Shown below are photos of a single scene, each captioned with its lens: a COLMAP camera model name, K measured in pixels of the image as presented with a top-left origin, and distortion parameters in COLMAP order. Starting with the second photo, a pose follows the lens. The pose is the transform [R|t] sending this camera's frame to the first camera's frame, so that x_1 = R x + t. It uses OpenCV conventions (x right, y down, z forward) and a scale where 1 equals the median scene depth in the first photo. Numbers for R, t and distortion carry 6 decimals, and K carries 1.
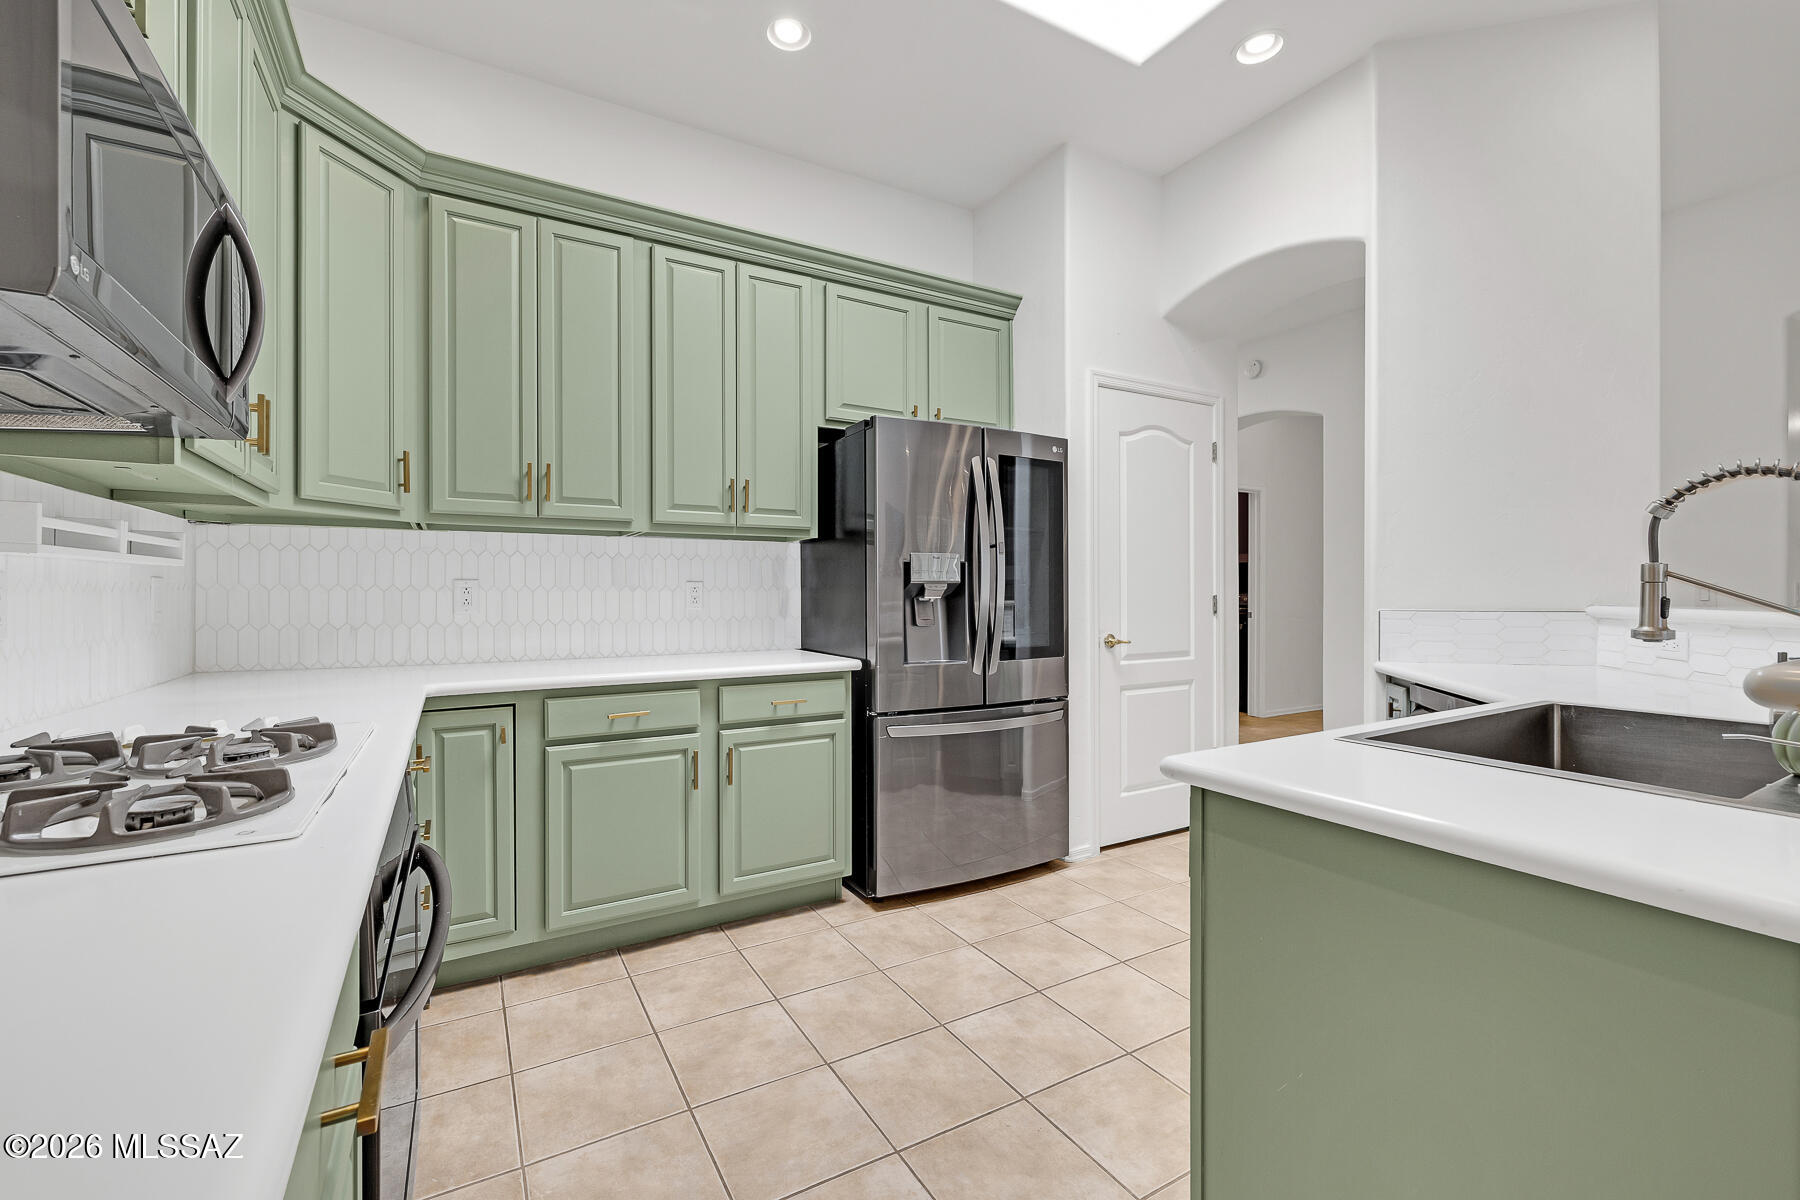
lens RADIAL K [[759.2, 0, 891.0], [0, 759.2, 592.4], [0, 0, 1]] dist [-0.000985, -0.000424]
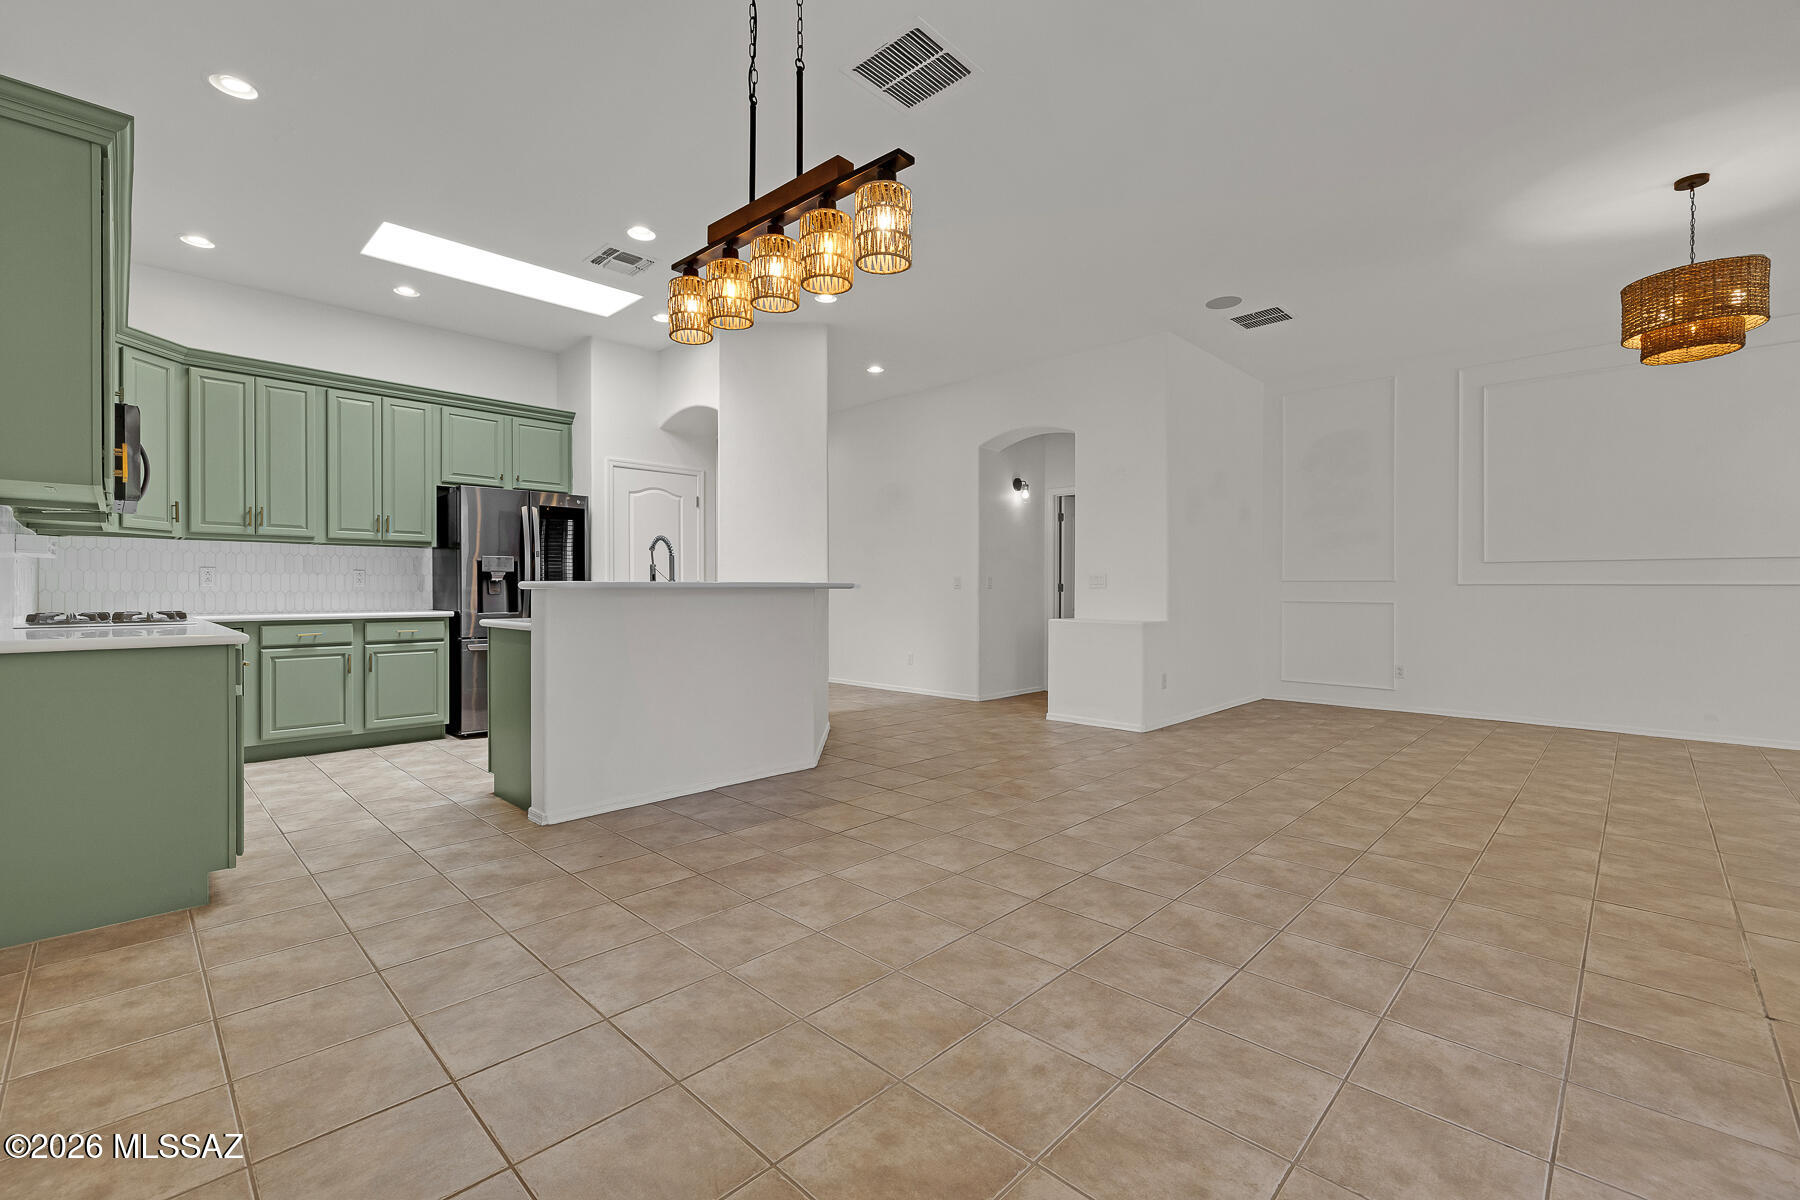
lens RADIAL K [[759.2, 0, 891.0], [0, 759.2, 592.4], [0, 0, 1]] dist [-0.000985, -0.000424]
pose [[0.961511, 0.002458, 0.274756, 0.522031], [-0.003814, 0.999983, 0.004403, 0.029989], [-0.274741, -0.005282, 0.961504, -1.213292]]
